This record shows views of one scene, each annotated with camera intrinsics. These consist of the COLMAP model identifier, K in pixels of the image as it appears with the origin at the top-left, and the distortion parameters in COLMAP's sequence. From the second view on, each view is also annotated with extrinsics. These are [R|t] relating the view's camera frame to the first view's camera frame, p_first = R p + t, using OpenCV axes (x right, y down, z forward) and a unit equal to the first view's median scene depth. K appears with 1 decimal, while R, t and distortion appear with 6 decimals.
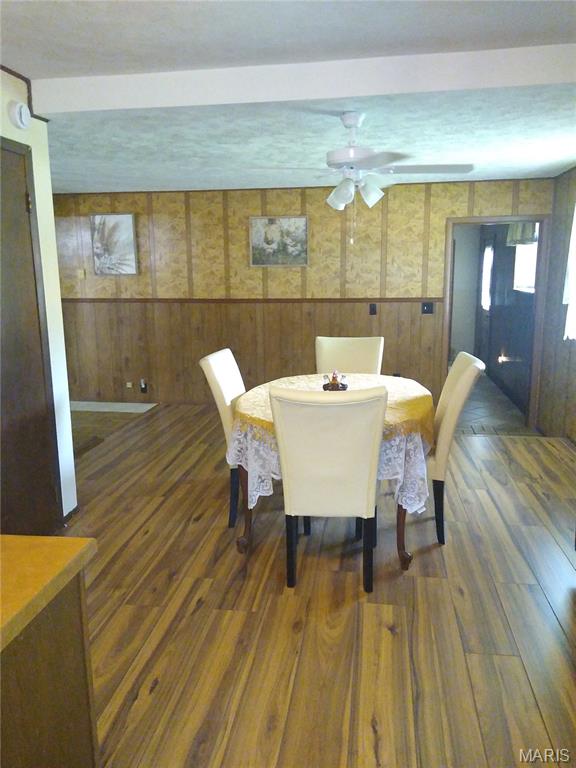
lens RADIAL K [[605.2, 0, 287.8], [0, 605.2, 384.8], [0, 0, 1]] dist [0.049618, -0.045593]
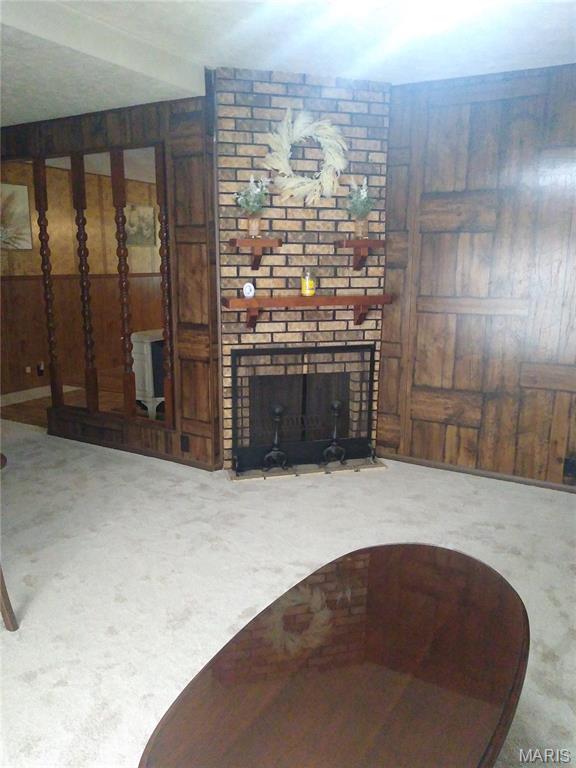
lens RADIAL K [[605.2, 0, 287.6], [0, 605.2, 383.8], [0, 0, 1]] dist [0.049618, -0.045593]
pose [[0.344218, -0.180558, 0.921365, -1.027279], [0.159024, 0.978368, 0.132318, -0.040480], [-0.925325, 0.100973, 0.365484, 0.306726]]
